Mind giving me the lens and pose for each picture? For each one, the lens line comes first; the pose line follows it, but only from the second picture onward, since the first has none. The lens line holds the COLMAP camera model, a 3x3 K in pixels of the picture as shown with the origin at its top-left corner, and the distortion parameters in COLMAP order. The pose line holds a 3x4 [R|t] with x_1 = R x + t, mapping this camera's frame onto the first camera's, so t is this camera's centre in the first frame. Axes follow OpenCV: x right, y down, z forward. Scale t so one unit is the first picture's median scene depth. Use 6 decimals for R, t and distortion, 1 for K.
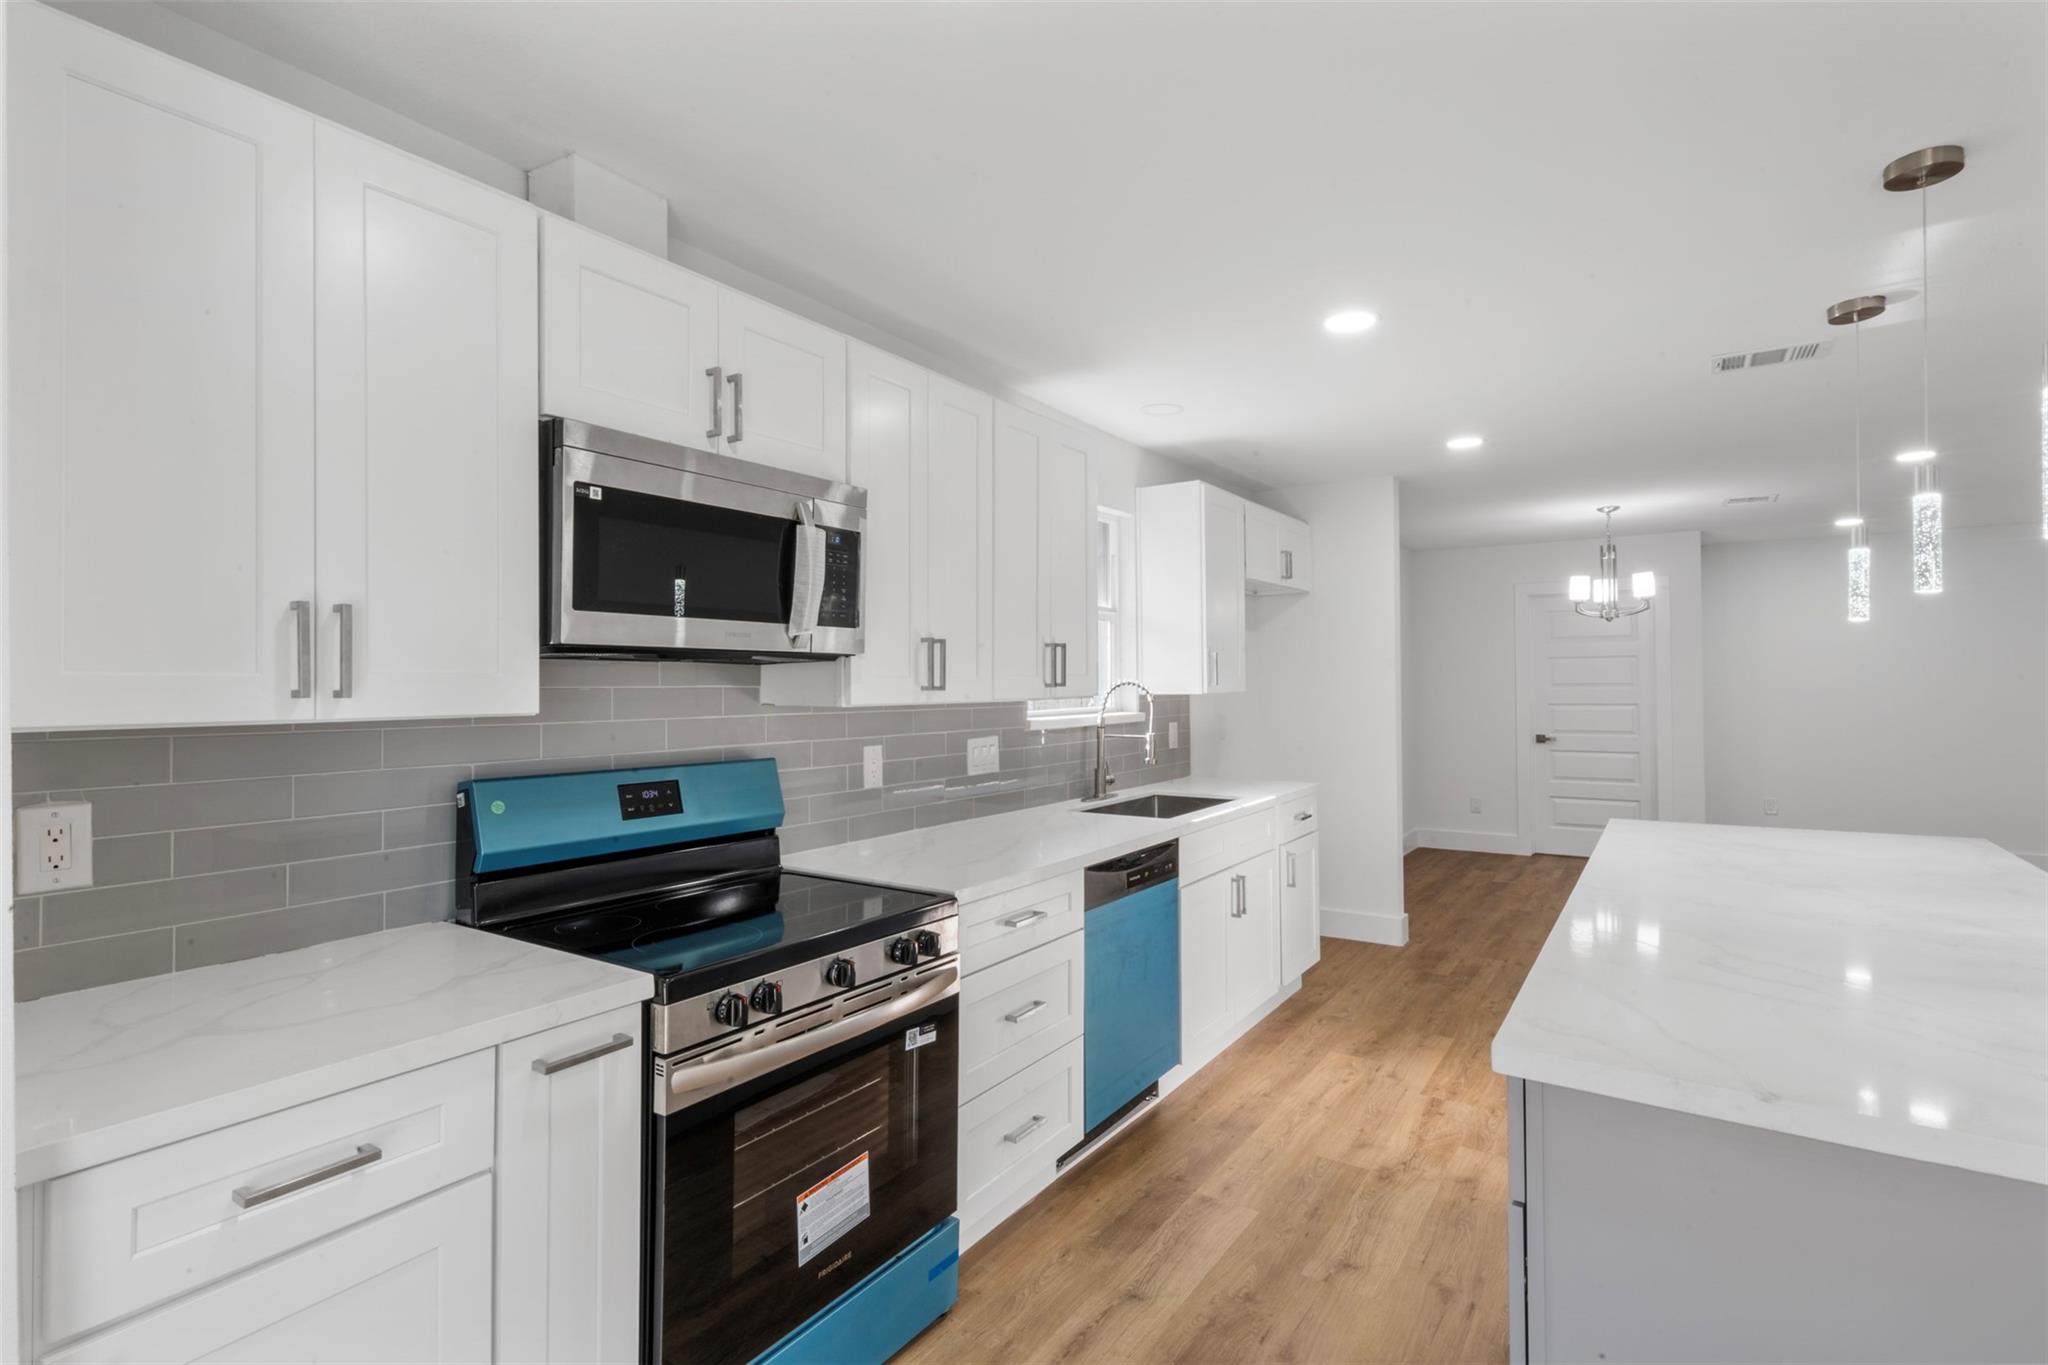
lens RADIAL K [[986.4, 0, 1018.9], [0, 986.4, 674.3], [0, 0, 1]] dist [0.009892, -0.001127]
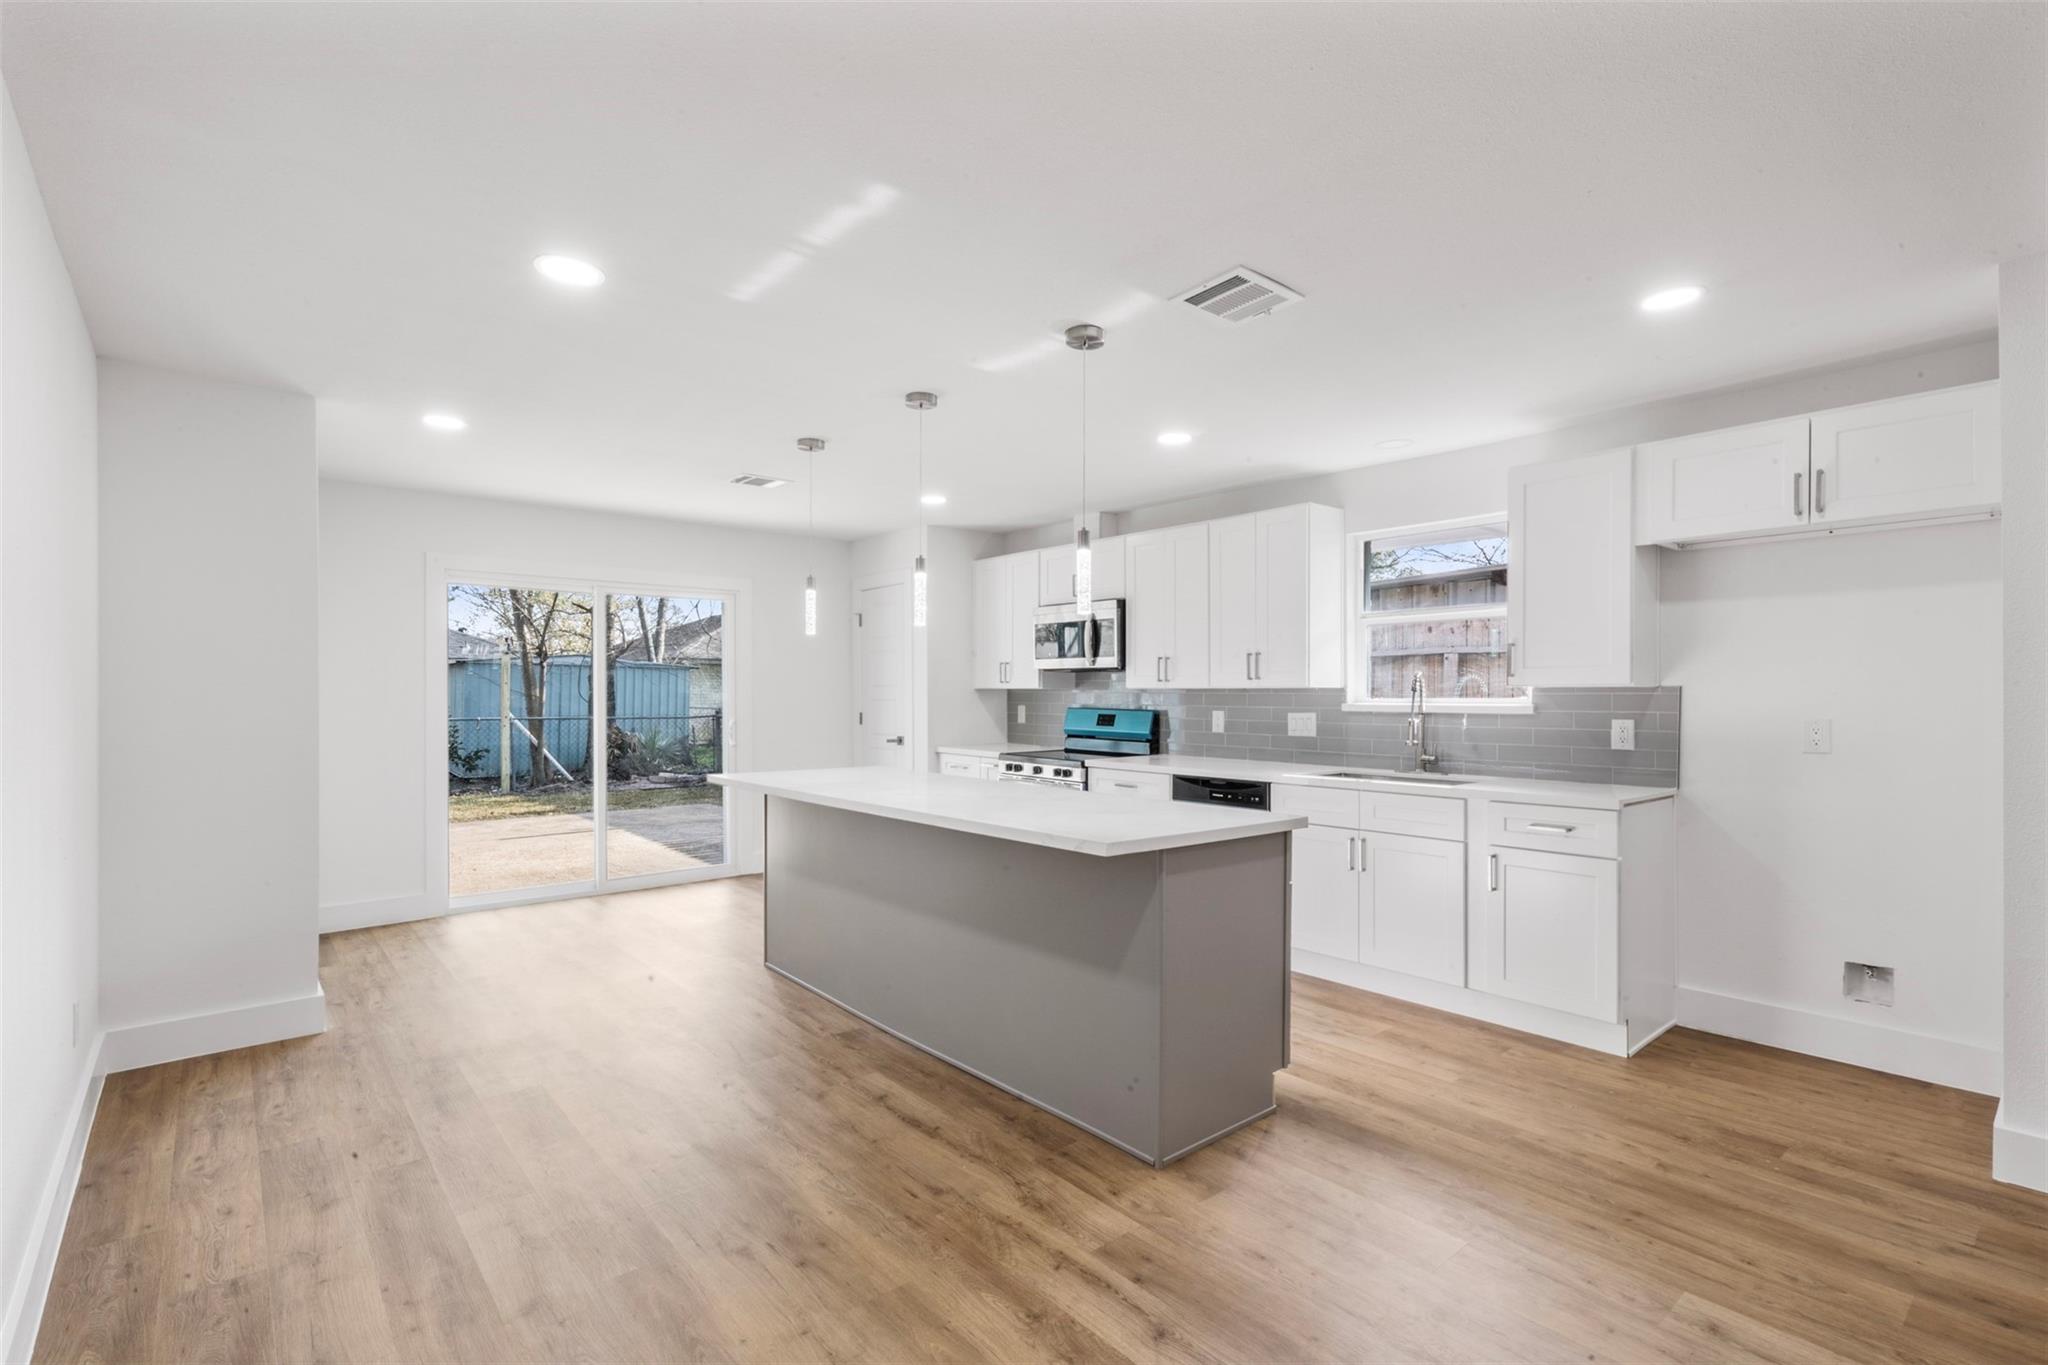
lens RADIAL K [[940.7, 0, 1017.4], [0, 940.7, 700.5], [0, 0, 1]] dist [0.011123, -0.002174]
pose [[-0.276776, 0.013616, -0.960838, 1.808647], [0.009679, 0.999888, 0.011381, 0.028303], [0.960886, -0.006150, -0.276877, 1.174138]]
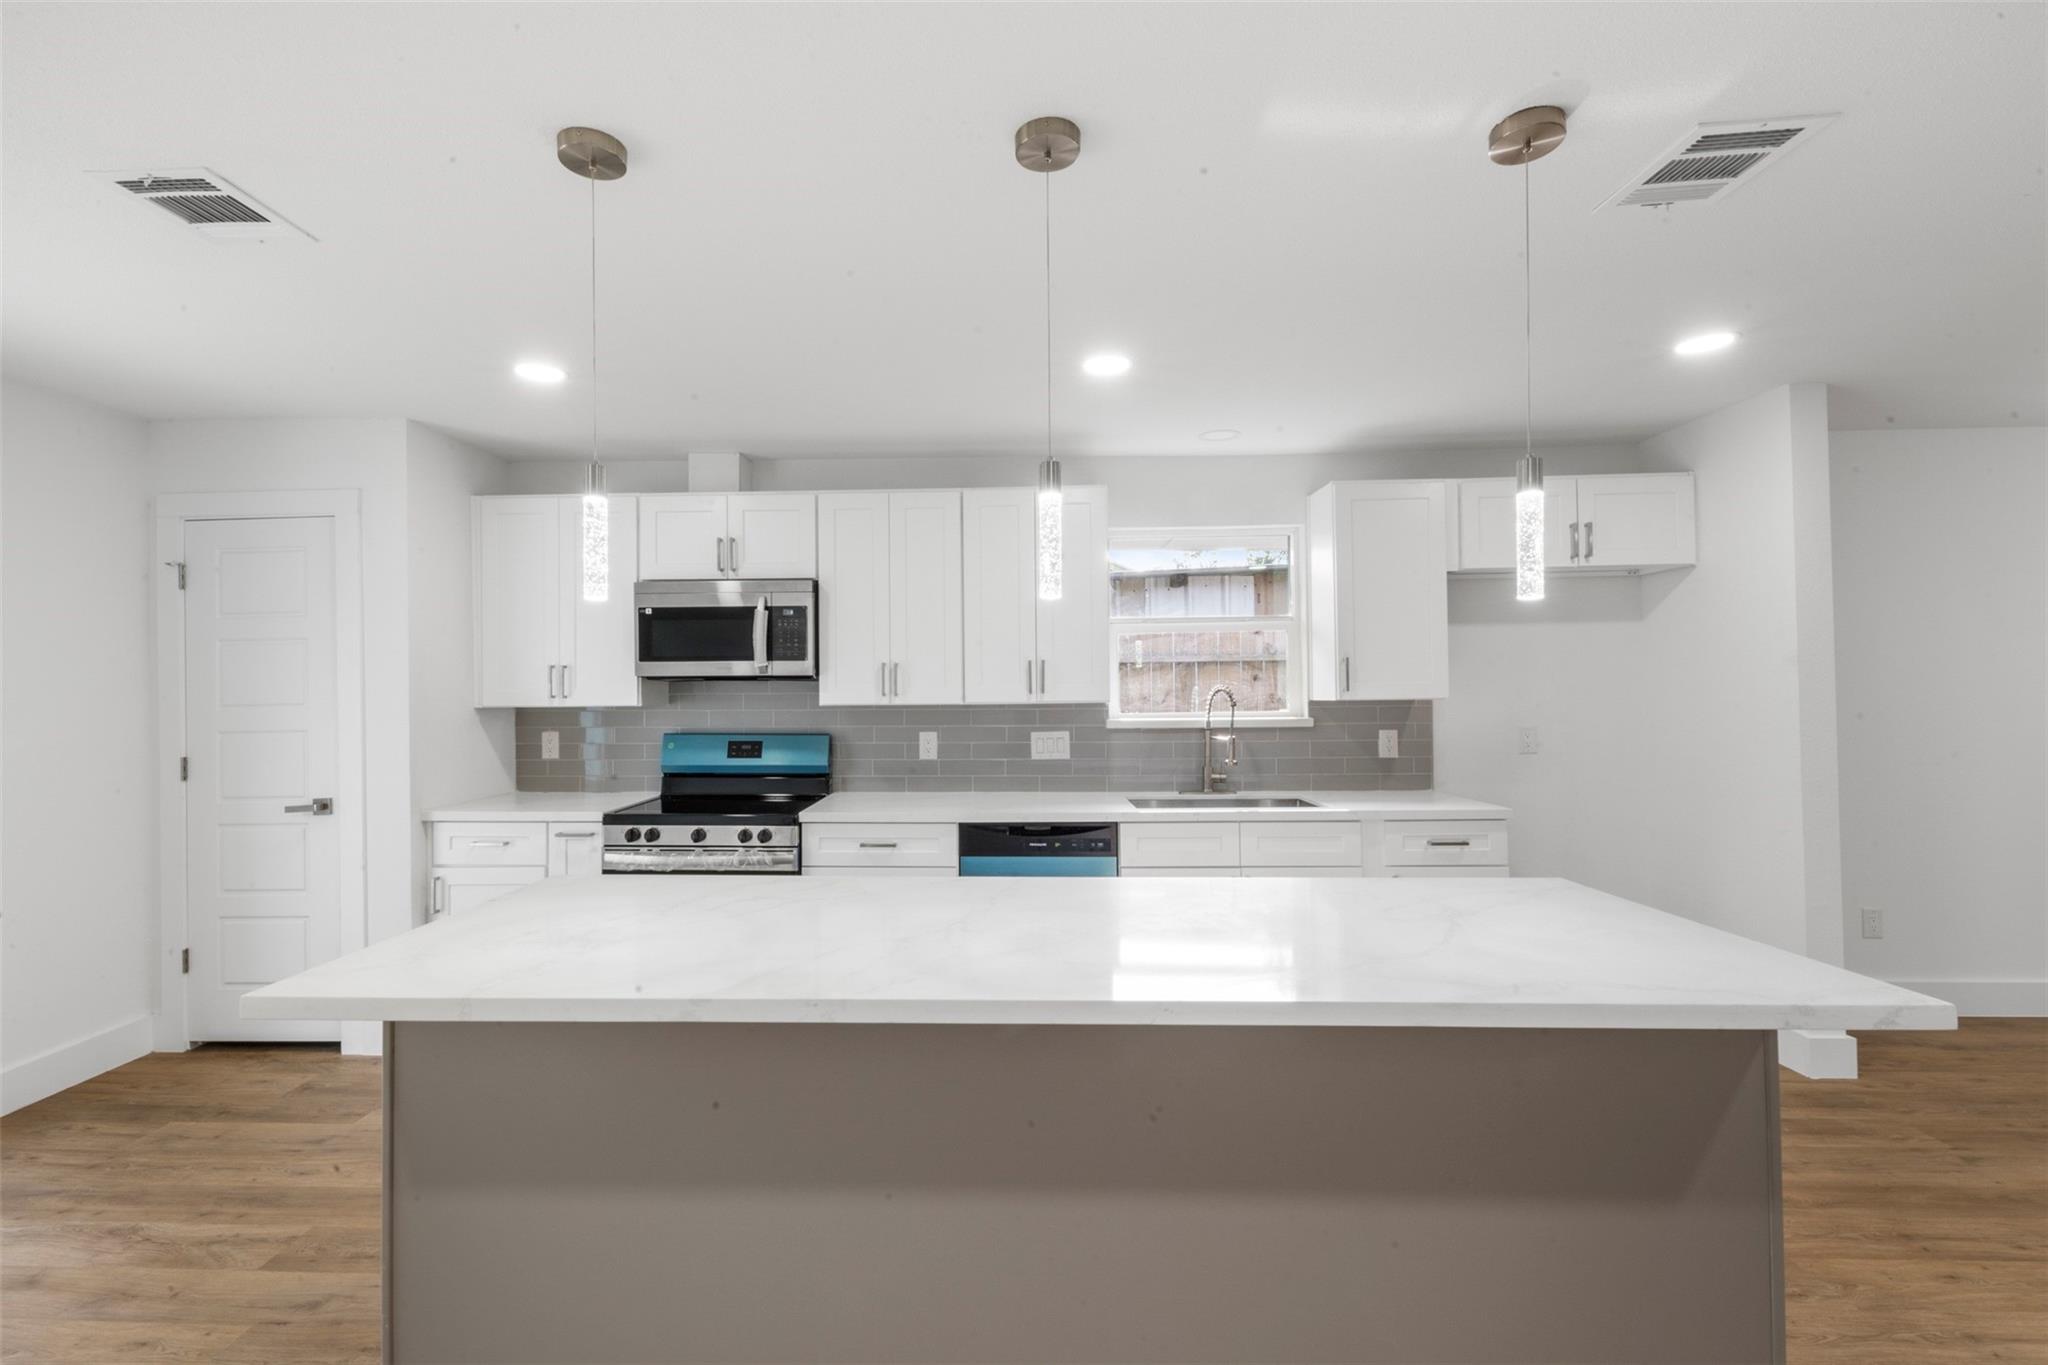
lens RADIAL K [[889.0, 0, 972.2], [0, 889.0, 682.5], [0, 0, 1]] dist [0.004429, -0.000299]
pose [[0.519676, -0.005789, -0.854344, 1.105678], [0.012902, 0.999916, 0.001072, -0.004792], [0.854266, -0.011579, 0.519707, 0.354370]]
